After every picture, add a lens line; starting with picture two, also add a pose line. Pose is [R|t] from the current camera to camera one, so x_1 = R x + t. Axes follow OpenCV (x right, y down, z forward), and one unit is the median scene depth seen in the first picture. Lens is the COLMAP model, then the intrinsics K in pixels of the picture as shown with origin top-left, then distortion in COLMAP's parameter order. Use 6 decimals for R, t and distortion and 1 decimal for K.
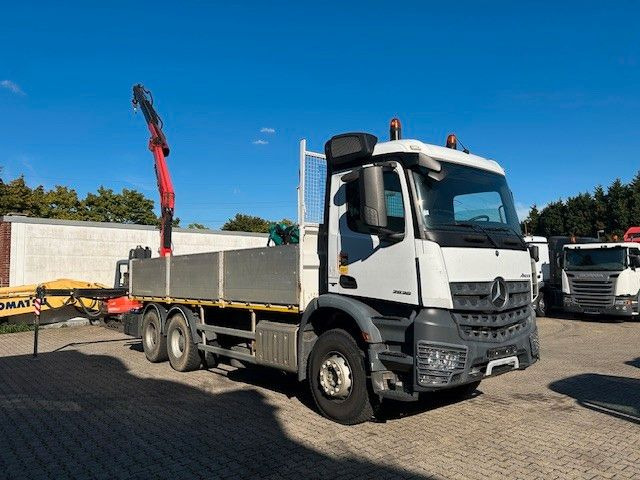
lens RADIAL K [[498.5, 0, 334.4], [0, 498.5, 239.9], [0, 0, 1]] dist [0.002872, 0.002121]
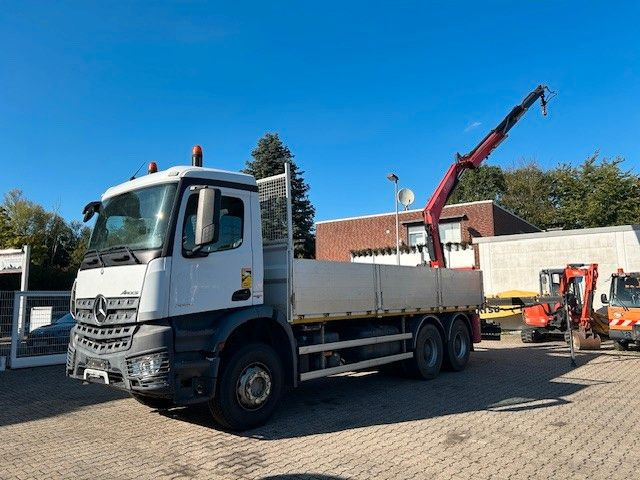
lens RADIAL K [[485.3, 0, 320.0], [0, 485.3, 240.0], [0, 0, 1]] dist [0.075888, -0.095005]
pose [[0.156339, -0.104926, -0.982114, 0.462138], [0.090404, 0.991688, -0.091558, 0.031091], [0.983557, -0.074473, 0.164525, 0.411112]]
